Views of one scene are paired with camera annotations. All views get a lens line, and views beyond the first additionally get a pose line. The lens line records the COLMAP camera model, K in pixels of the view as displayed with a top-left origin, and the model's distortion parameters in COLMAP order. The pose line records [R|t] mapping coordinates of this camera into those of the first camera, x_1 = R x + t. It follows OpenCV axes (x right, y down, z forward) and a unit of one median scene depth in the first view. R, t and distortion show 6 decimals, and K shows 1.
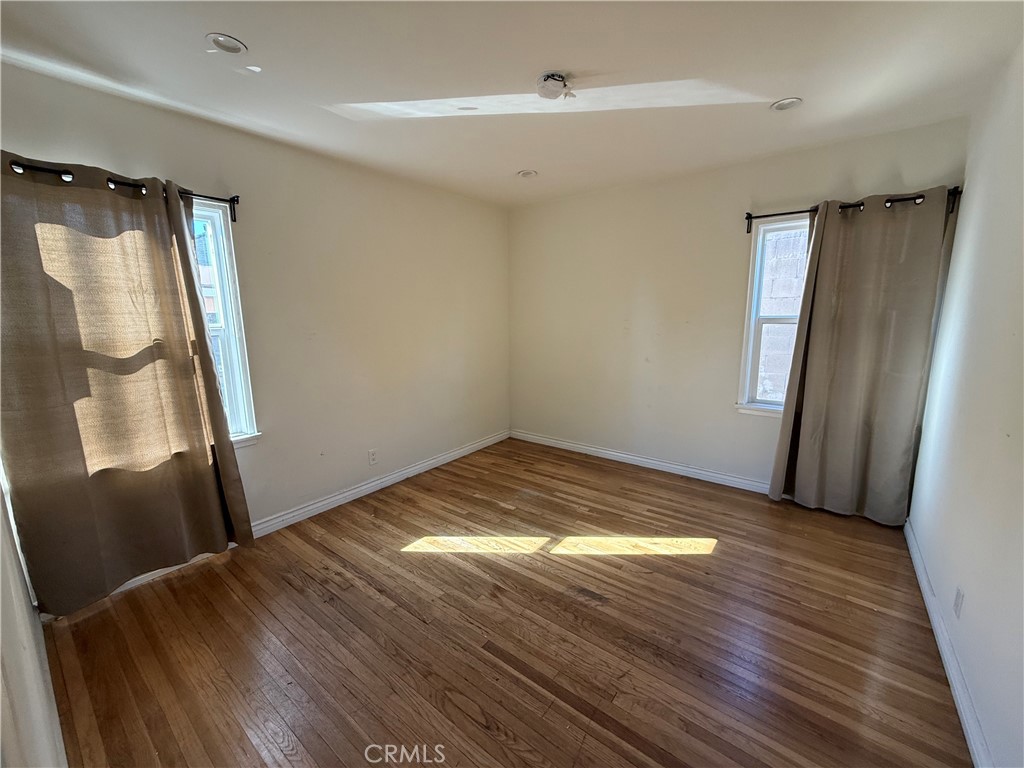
lens RADIAL K [[408.4, 0, 509.7], [0, 408.4, 386.3], [0, 0, 1]] dist [-0.001163, 0.000520]
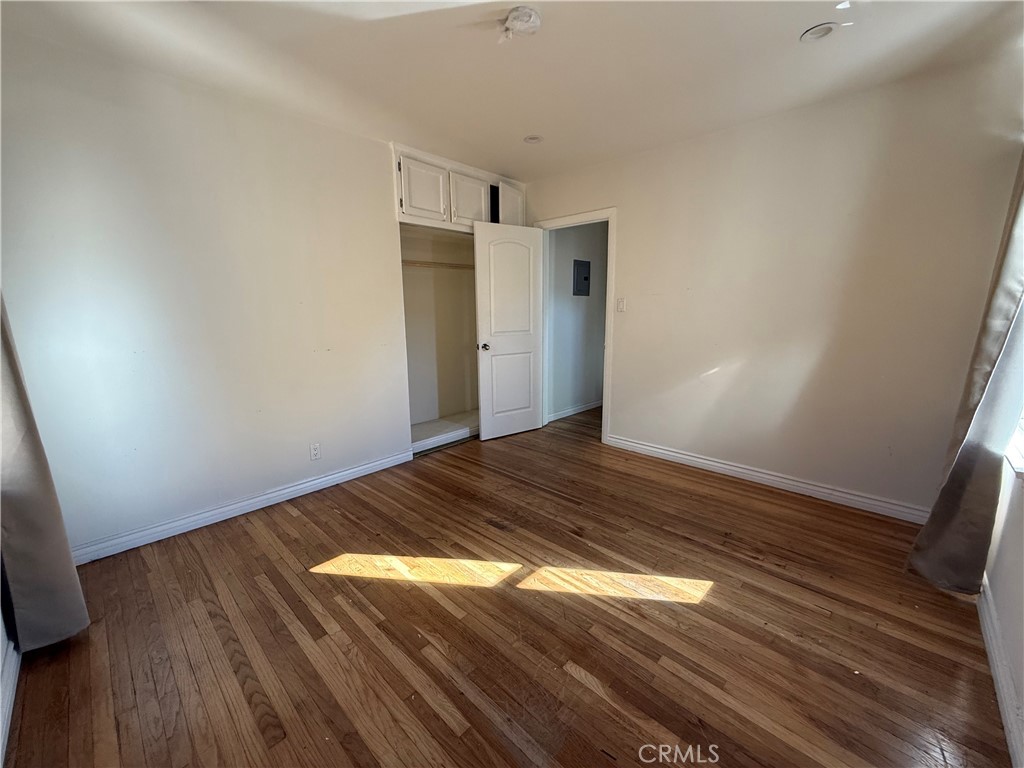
lens RADIAL K [[408.4, 0, 509.7], [0, 408.4, 386.3], [0, 0, 1]] dist [-0.001163, 0.000520]
pose [[-0.995175, 0.004447, 0.098014, 0.037558], [0.039204, 0.933782, 0.355687, -0.235261], [-0.089942, 0.357814, -0.929451, 1.633681]]
